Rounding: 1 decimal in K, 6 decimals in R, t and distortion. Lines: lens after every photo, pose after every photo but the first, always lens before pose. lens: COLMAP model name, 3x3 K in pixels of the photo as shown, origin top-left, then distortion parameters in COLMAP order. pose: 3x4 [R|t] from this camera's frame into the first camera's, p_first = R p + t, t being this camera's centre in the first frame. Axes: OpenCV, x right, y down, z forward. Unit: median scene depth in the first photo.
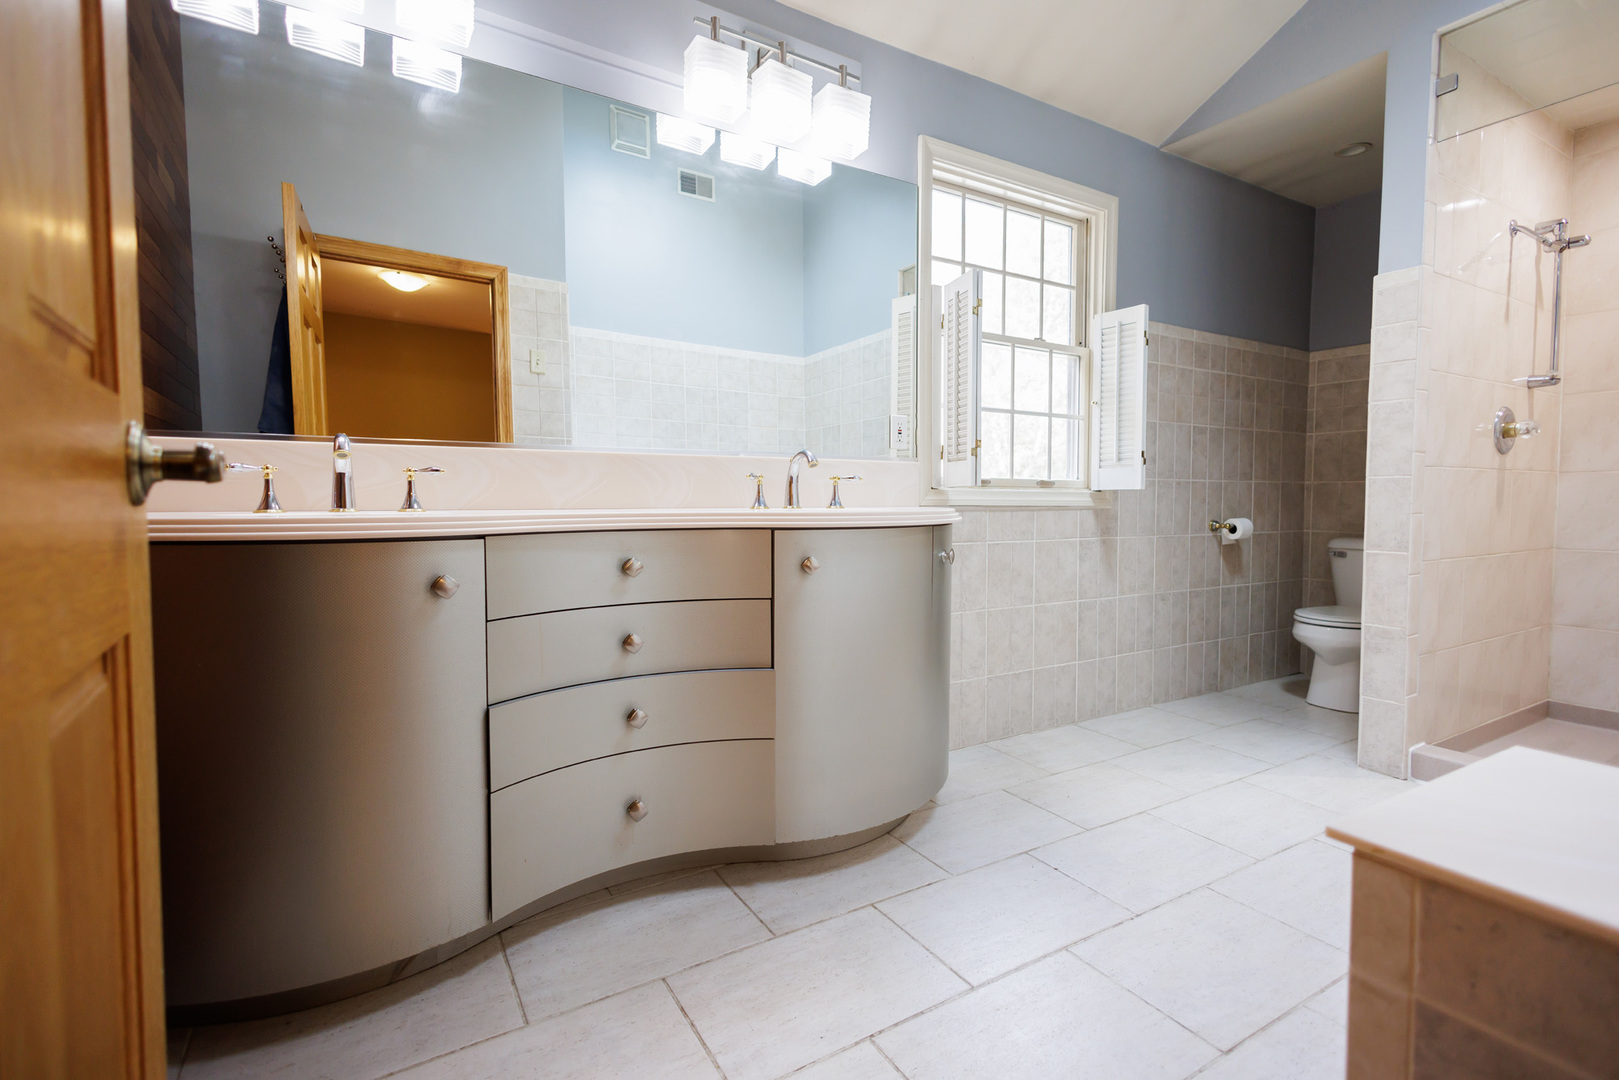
lens RADIAL K [[736.8, 0, 804.7], [0, 736.8, 536.2], [0, 0, 1]] dist [0.004578, 0.000107]
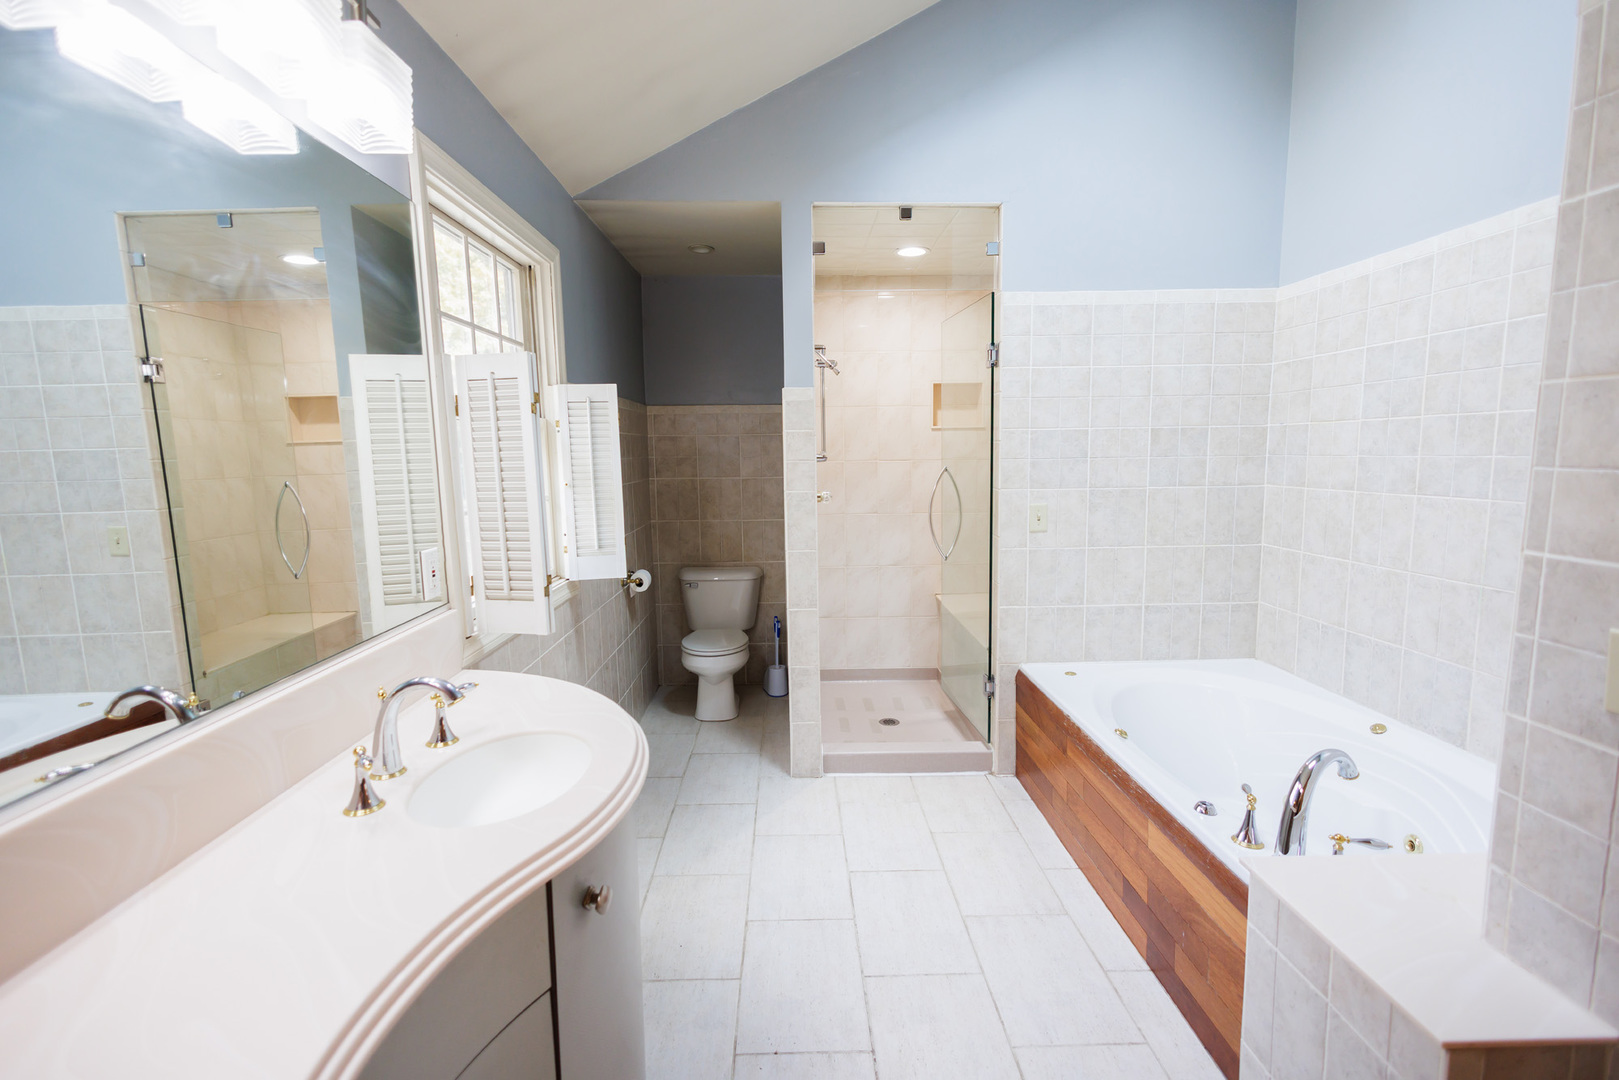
lens RADIAL K [[730.8, 0, 809.5], [0, 730.8, 540.0], [0, 0, 1]] dist [-0.010278, -0.000175]
pose [[0.490395, -0.112462, 0.864214, -0.227685], [0.057617, 0.993653, 0.096612, -0.178290], [-0.869594, 0.002415, 0.493762, 0.302670]]
